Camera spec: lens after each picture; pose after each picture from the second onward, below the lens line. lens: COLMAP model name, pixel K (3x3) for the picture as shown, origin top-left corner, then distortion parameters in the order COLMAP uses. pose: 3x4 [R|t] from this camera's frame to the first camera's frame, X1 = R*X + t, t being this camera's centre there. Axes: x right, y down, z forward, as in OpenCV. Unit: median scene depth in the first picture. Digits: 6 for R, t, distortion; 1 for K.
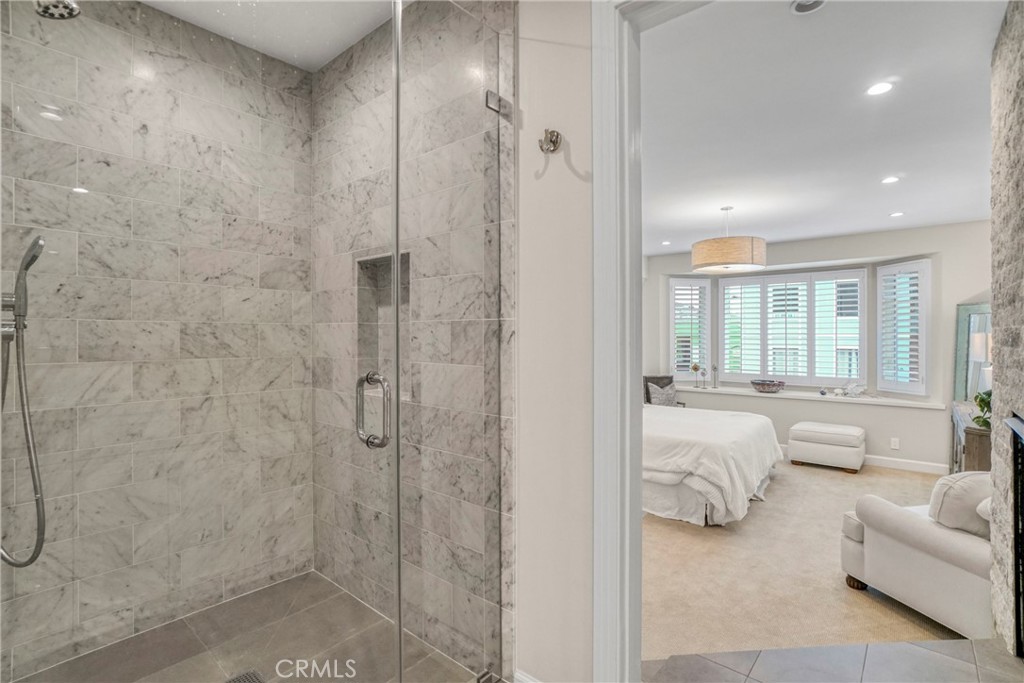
lens RADIAL K [[468.5, 0, 512.3], [0, 468.5, 336.2], [0, 0, 1]] dist [-0.025480, 0.007641]
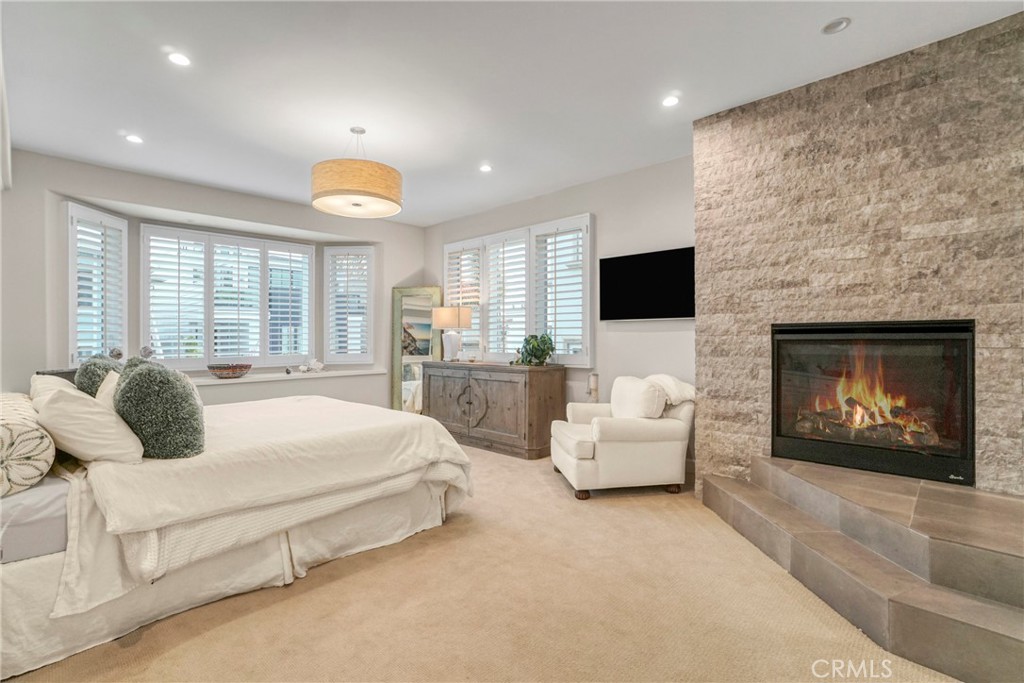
lens RADIAL K [[468.5, 0, 500.9], [0, 468.5, 338.9], [0, 0, 1]] dist [-0.025480, 0.007641]
pose [[0.077213, -0.000731, 0.997014, -0.321063], [-0.000184, 1.000000, 0.000747, 0.081588], [-0.997015, -0.000241, 0.077213, 0.731200]]
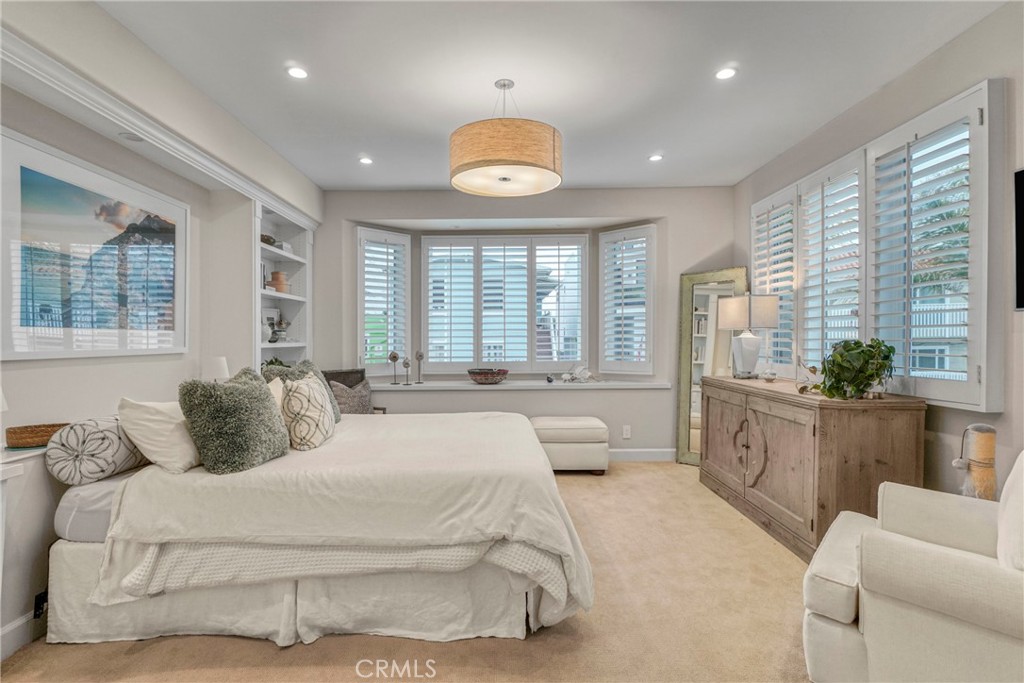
lens RADIAL K [[531.0, 0, 504.1], [0, 531.0, 321.7], [0, 0, 1]] dist [0.007421, 0.001314]
pose [[0.768698, 0.014493, 0.639447, 0.010733], [0.002682, 0.999661, -0.025881, 0.064036], [-0.639606, 0.021609, 0.768399, 0.482754]]
